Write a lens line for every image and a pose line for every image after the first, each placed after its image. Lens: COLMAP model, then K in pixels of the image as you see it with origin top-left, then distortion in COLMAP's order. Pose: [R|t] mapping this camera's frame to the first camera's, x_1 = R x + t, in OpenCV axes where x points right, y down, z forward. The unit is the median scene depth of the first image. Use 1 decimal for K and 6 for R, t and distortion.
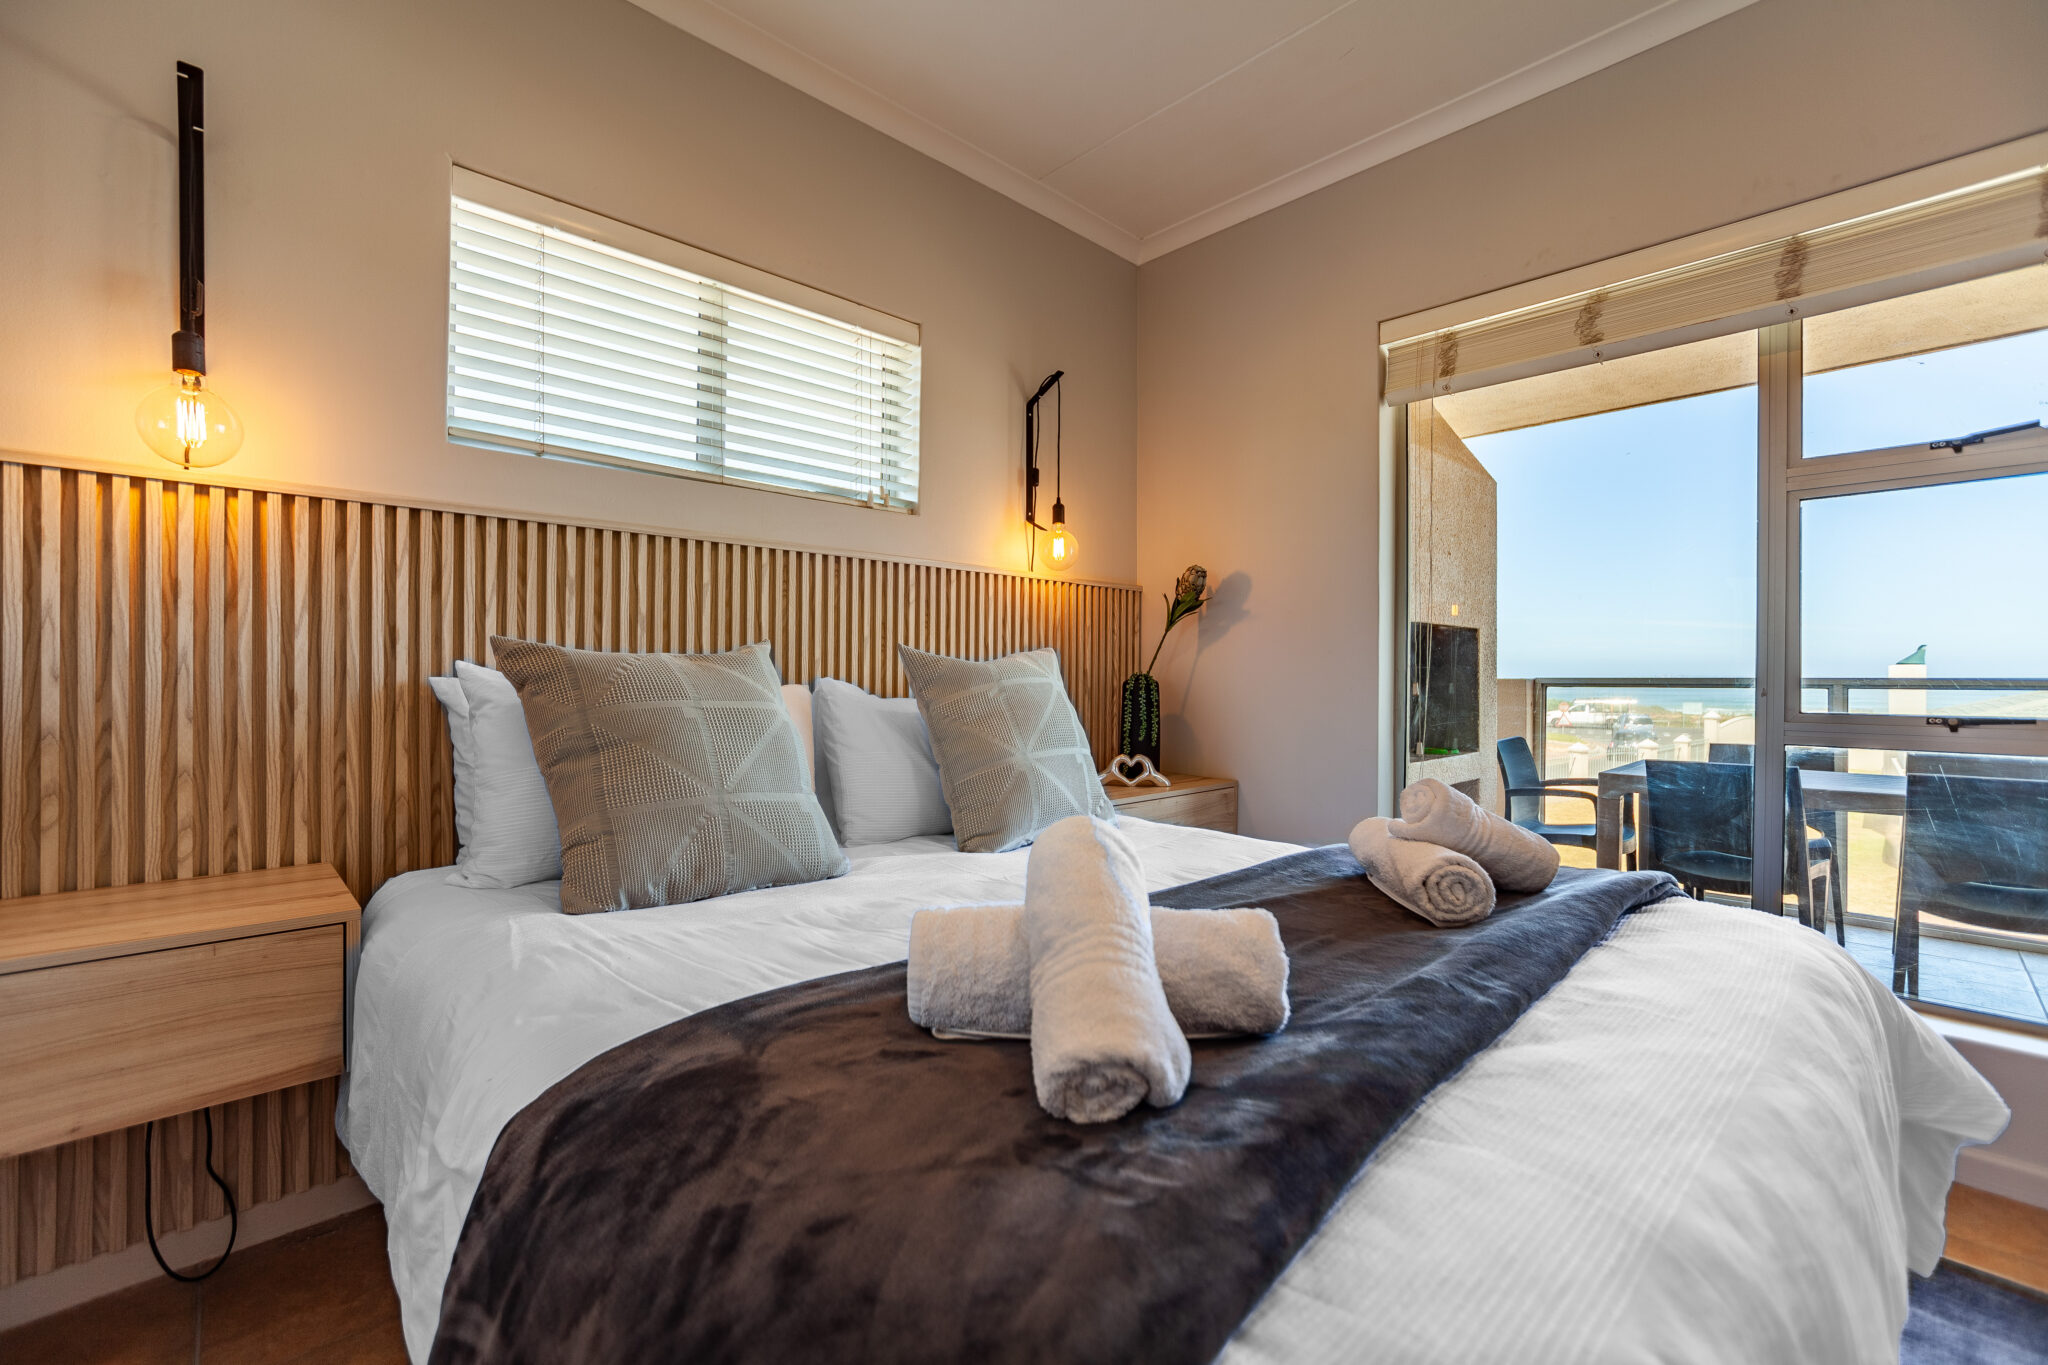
lens RADIAL K [[874.8, 0, 1024.0], [0, 874.8, 682.5], [0, 0, 1]] dist [-0.038259, 0.014849]
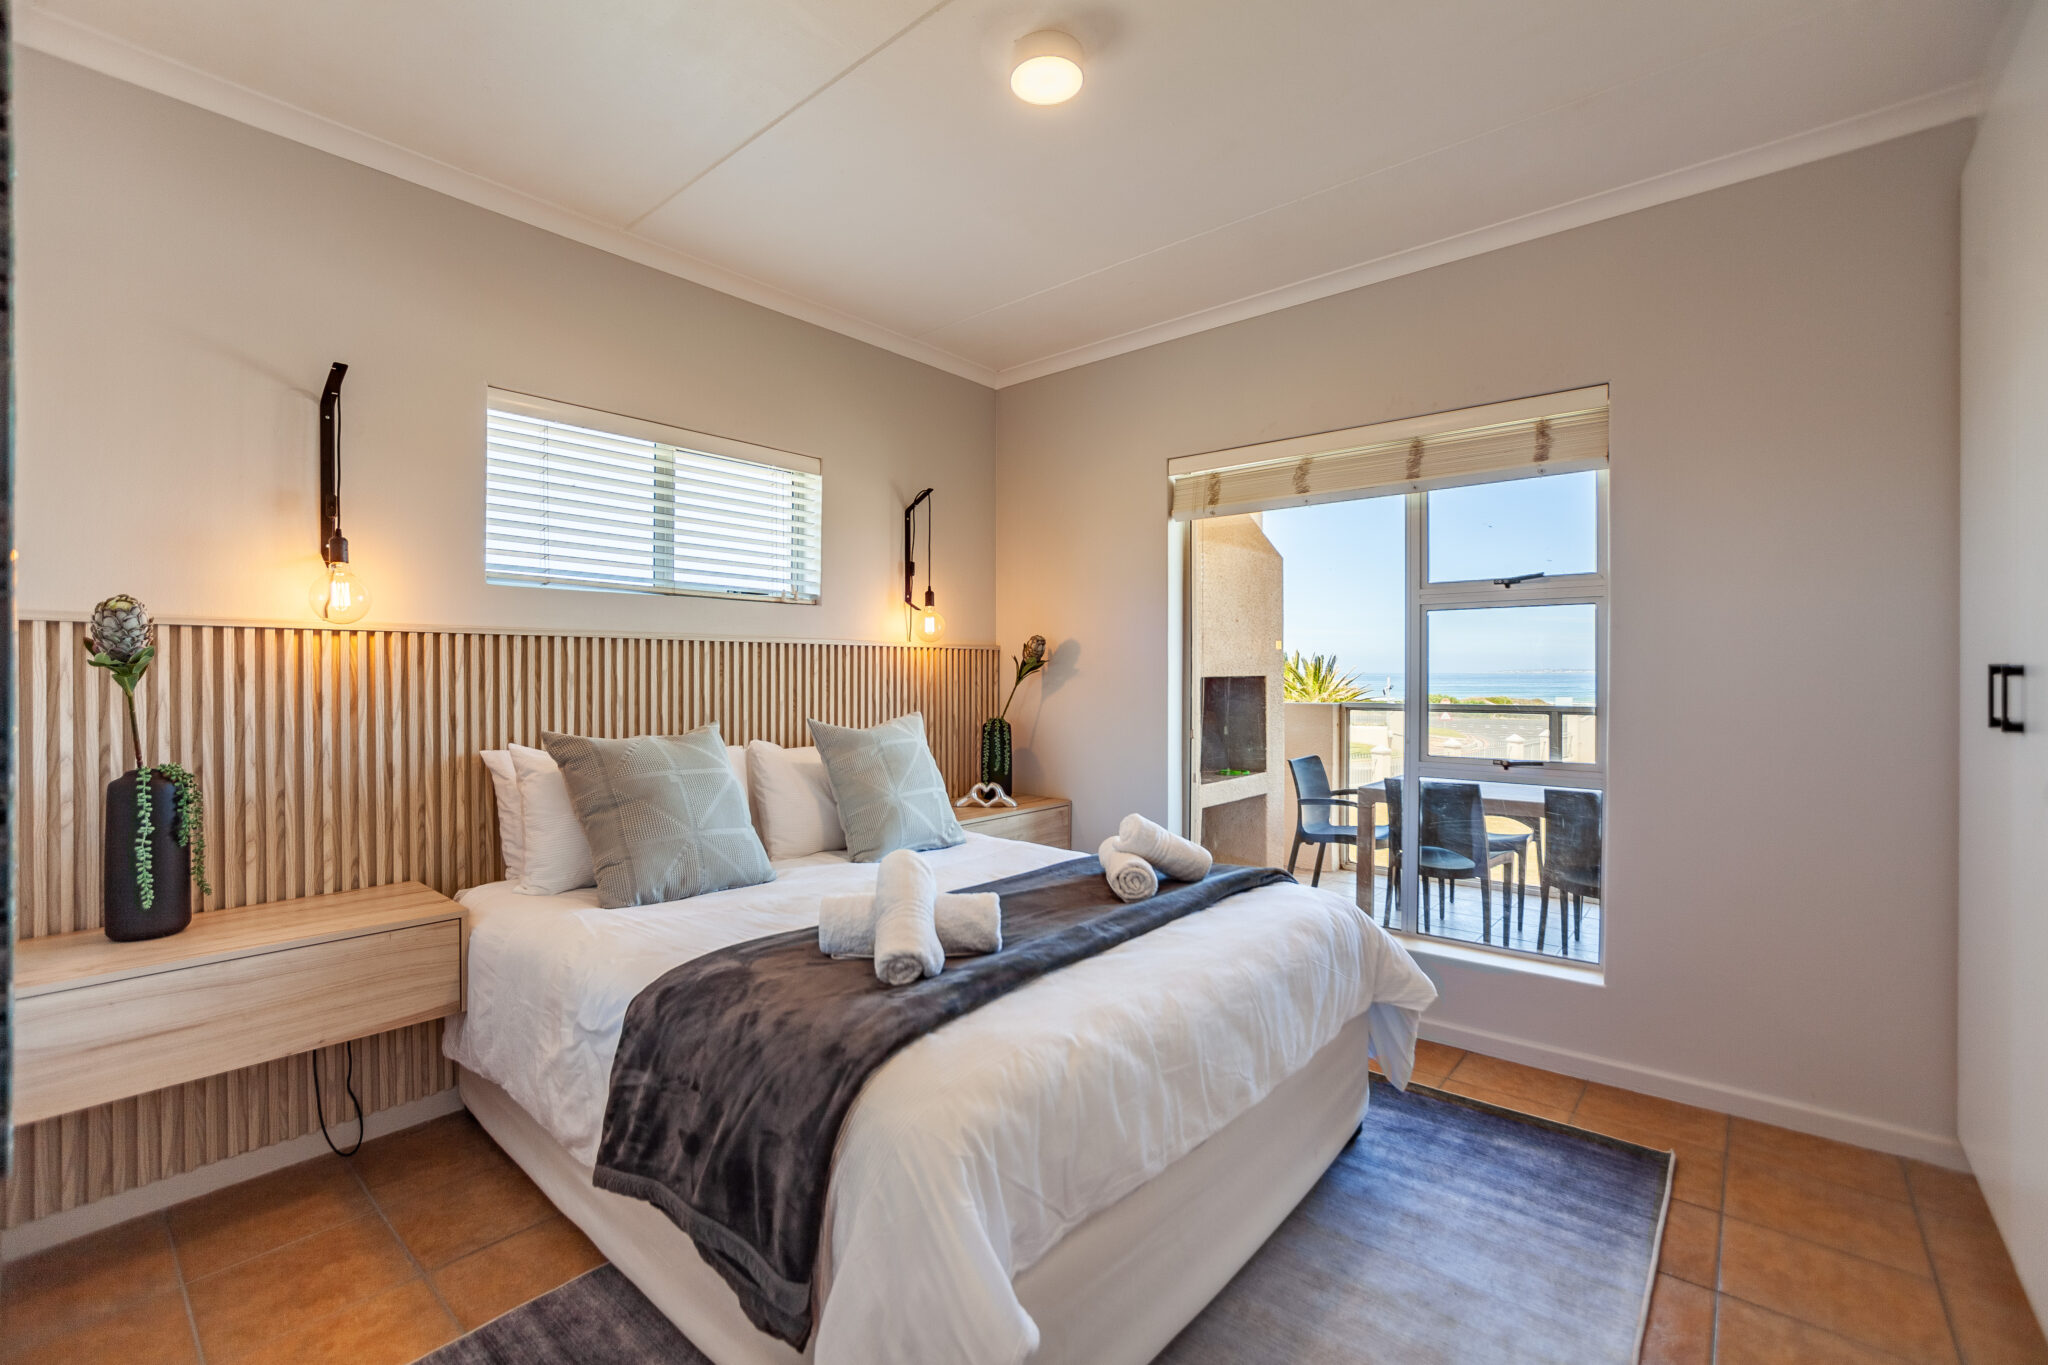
lens RADIAL K [[882.6, 0, 1006.6], [0, 882.6, 680.4], [0, 0, 1]] dist [-0.044908, 0.016943]
pose [[0.996027, -0.005725, 0.088869, 0.066319], [0.005722, 0.999984, 0.000290, -0.130025], [-0.088869, 0.000219, 0.996043, -0.577659]]
